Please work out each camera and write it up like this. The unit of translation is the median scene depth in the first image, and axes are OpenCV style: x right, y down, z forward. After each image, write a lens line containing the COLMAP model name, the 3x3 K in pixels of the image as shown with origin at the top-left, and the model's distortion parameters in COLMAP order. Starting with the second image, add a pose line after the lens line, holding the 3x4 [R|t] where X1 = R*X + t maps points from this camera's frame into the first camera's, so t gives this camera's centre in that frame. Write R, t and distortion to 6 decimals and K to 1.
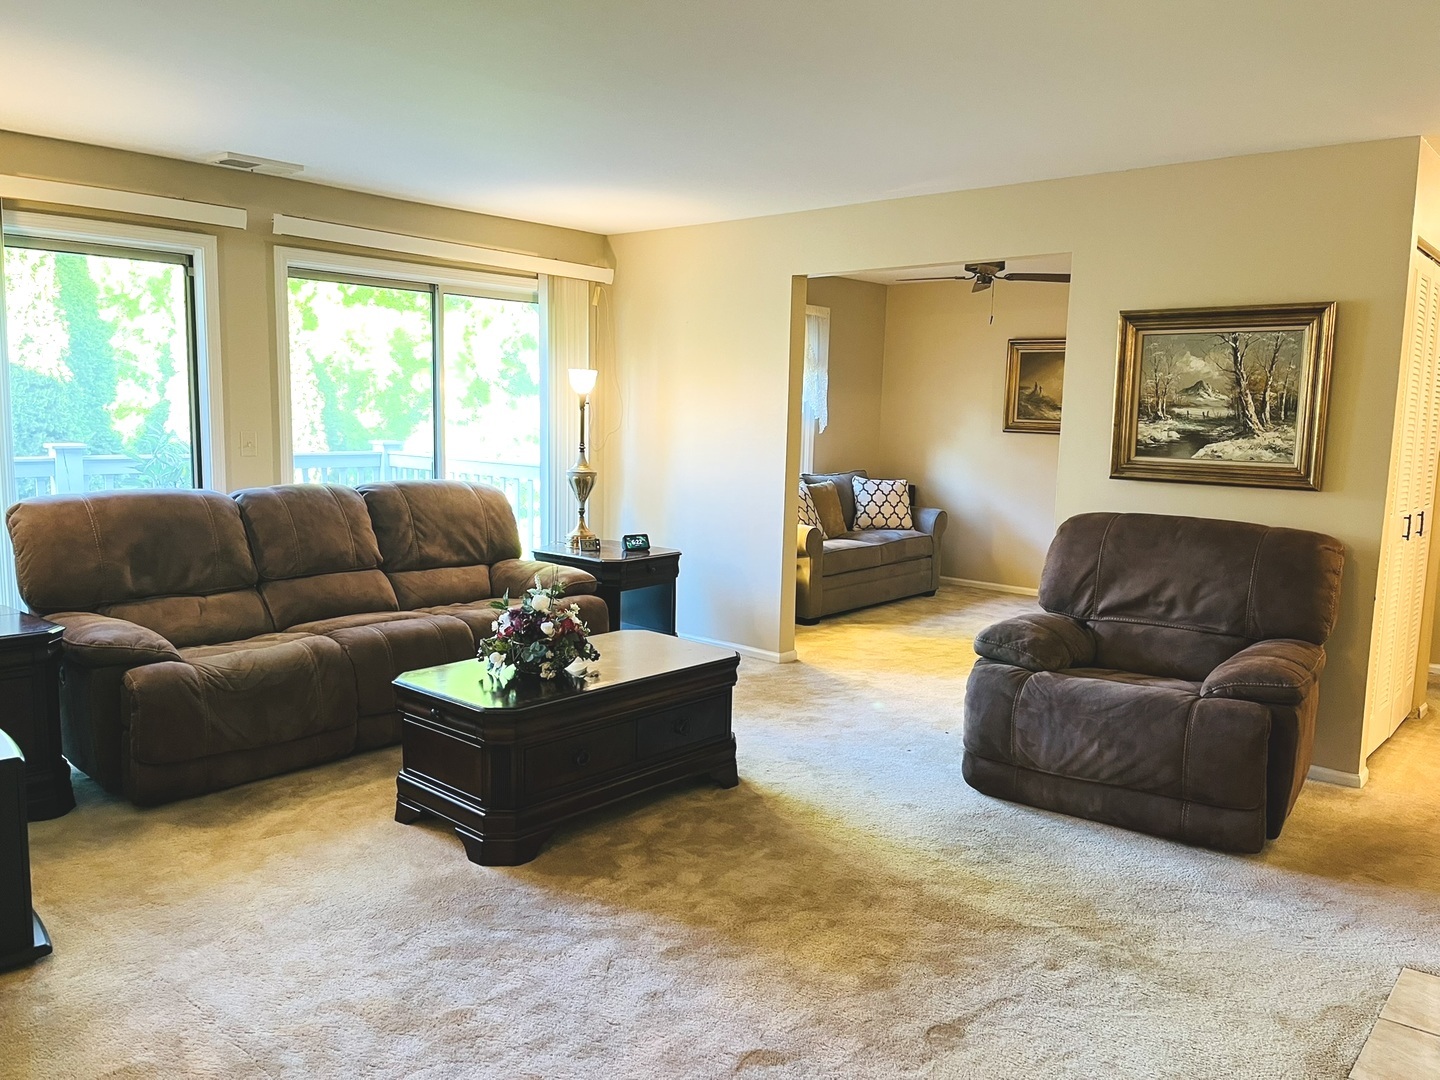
lens RADIAL K [[1083.2, 0, 724.2], [0, 1083.2, 555.7], [0, 0, 1]] dist [0.041299, -0.064984]
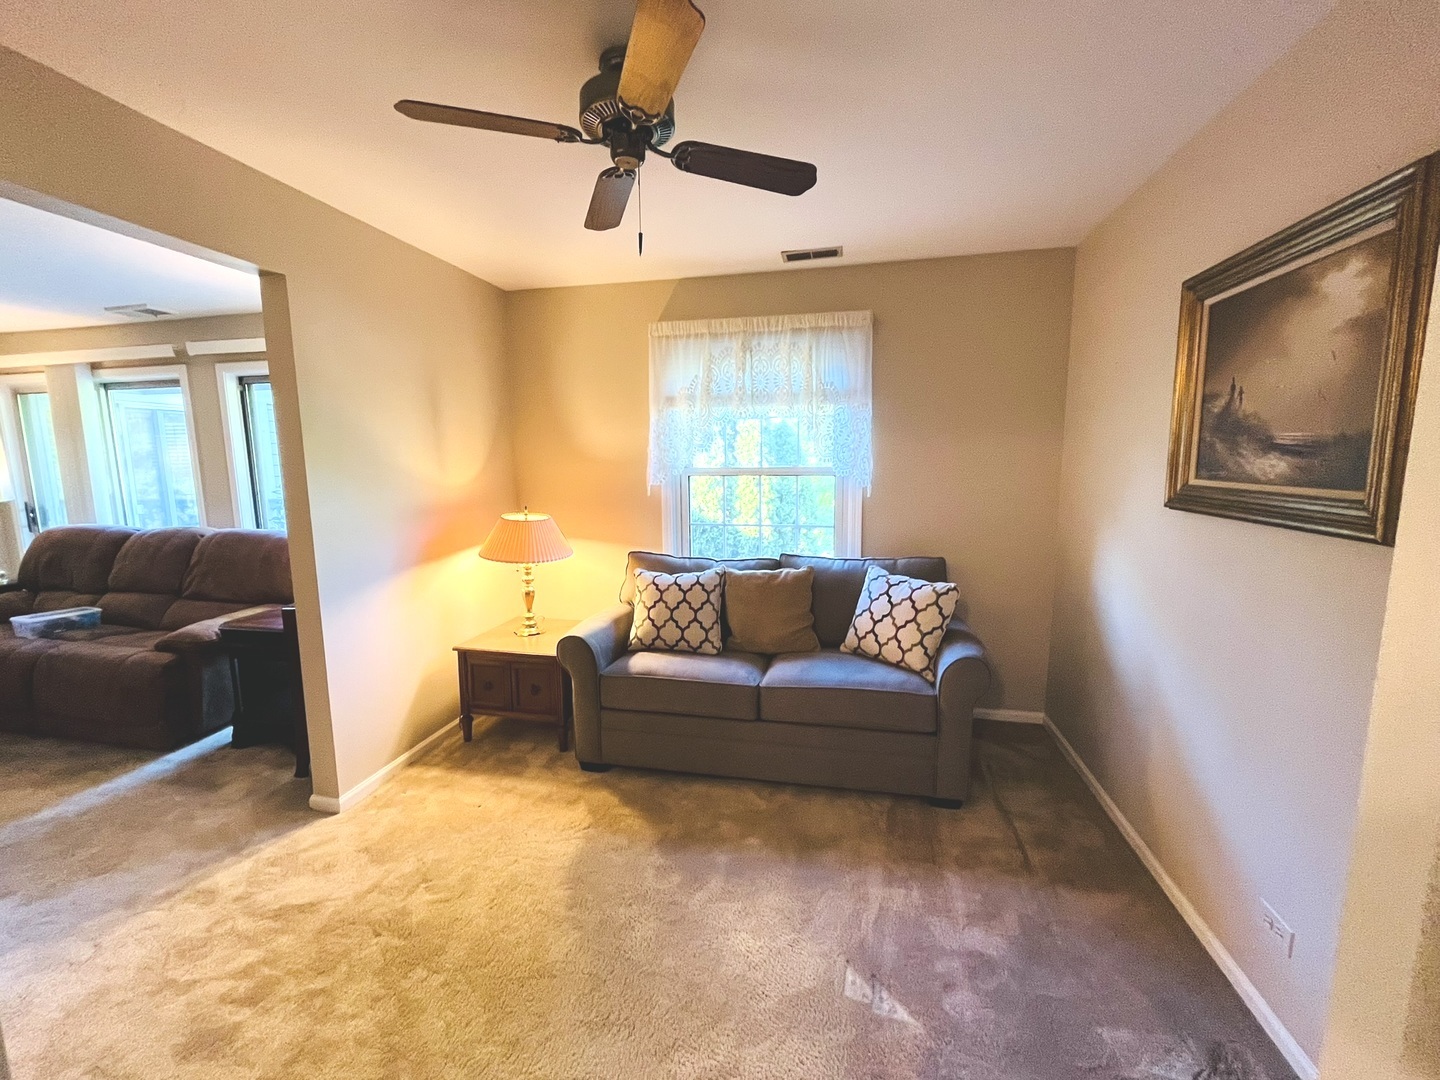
lens RADIAL K [[582.3, 0, 714.9], [0, 582.3, 536.4], [0, 0, 1]] dist [-0.010414, 0.000578]
pose [[0.476016, 0.088087, -0.875014, 0.702066], [-0.103903, 0.993635, 0.043504, -0.180104], [0.873277, 0.070208, 0.482139, 1.408568]]
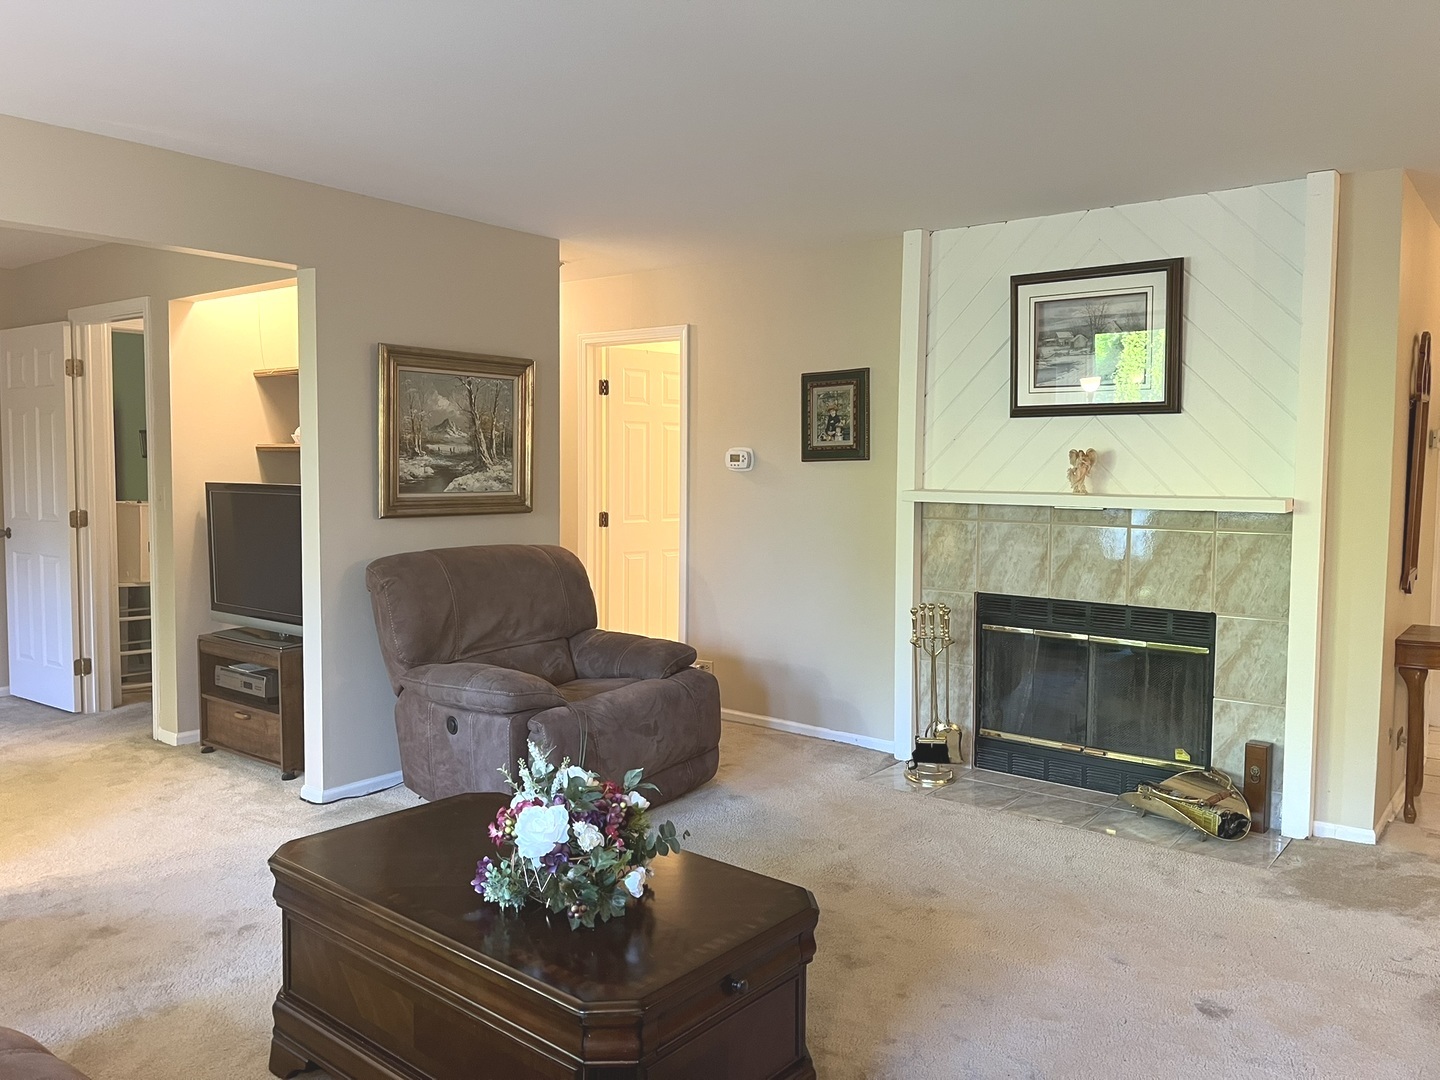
lens RADIAL K [[1083.2, 0, 720.4], [0, 1083.2, 539.5], [0, 0, 1]] dist [0.041299, -0.064984]
pose [[-0.050655, -0.091159, 0.994547, -0.635165], [0.125048, 0.987410, 0.096874, -0.113343], [-0.990857, 0.129273, -0.038618, 0.788714]]
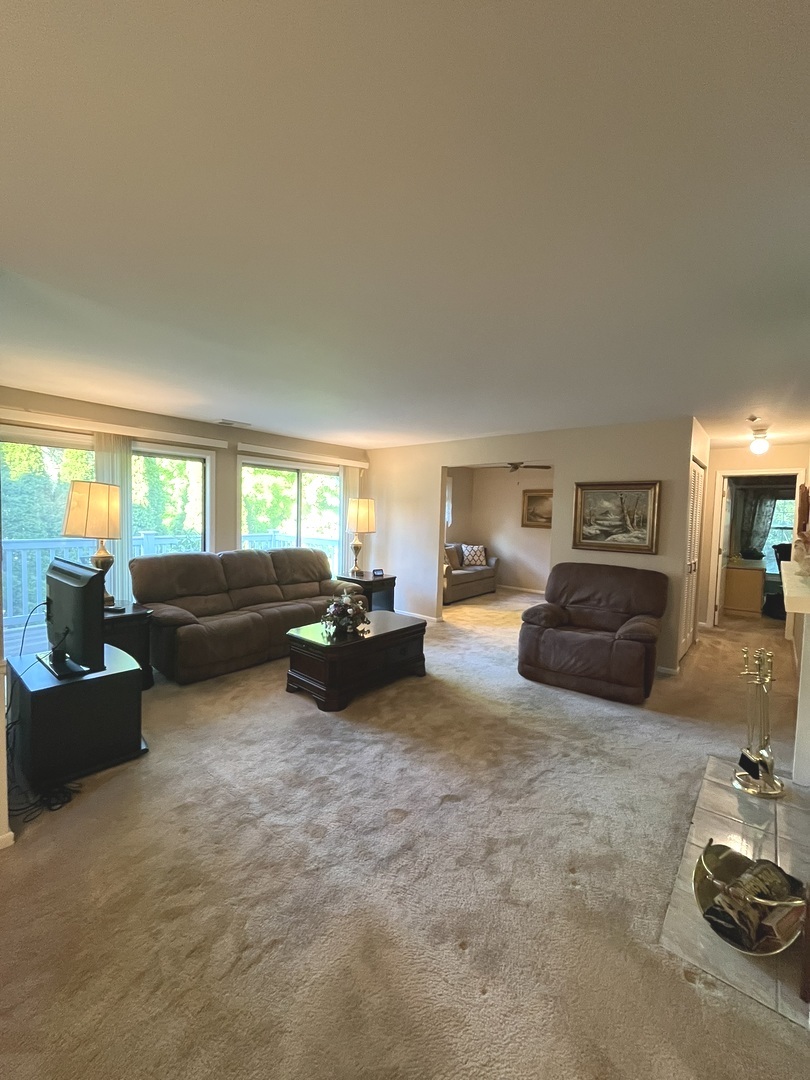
lens RADIAL K [[436.7, 0, 406.1], [0, 436.7, 541.5], [0, 0, 1]] dist [-0.010414, 0.000578]
pose [[0.999911, 0.002984, 0.013040, -0.041405], [-0.002062, 0.997533, -0.070163, -0.017247], [-0.013218, 0.070130, 0.997450, 0.007253]]
